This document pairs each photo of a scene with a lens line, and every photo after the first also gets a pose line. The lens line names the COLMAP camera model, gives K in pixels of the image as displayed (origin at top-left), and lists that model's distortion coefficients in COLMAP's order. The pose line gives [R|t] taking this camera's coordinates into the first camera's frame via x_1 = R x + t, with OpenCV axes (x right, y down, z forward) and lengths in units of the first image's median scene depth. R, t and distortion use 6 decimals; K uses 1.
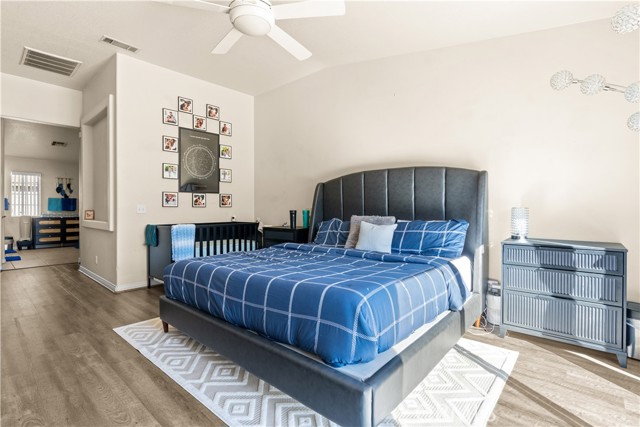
lens RADIAL K [[302.8, 0, 319.8], [0, 302.8, 212.7], [0, 0, 1]] dist [-0.003012, -0.000316]
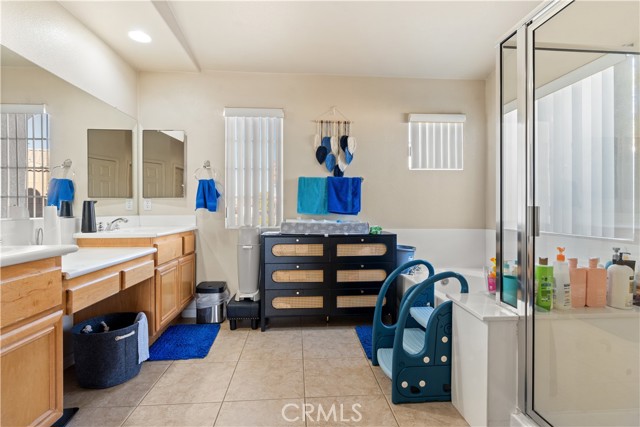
lens RADIAL K [[302.8, 0, 319.7], [0, 302.8, 213.8], [0, 0, 1]] dist [-0.003012, -0.000316]
pose [[0.729691, 0.000434, -0.683777, -0.644328], [-0.004555, 0.999981, -0.004227, -0.004718], [0.683761, 0.006199, 0.729679, 0.765681]]
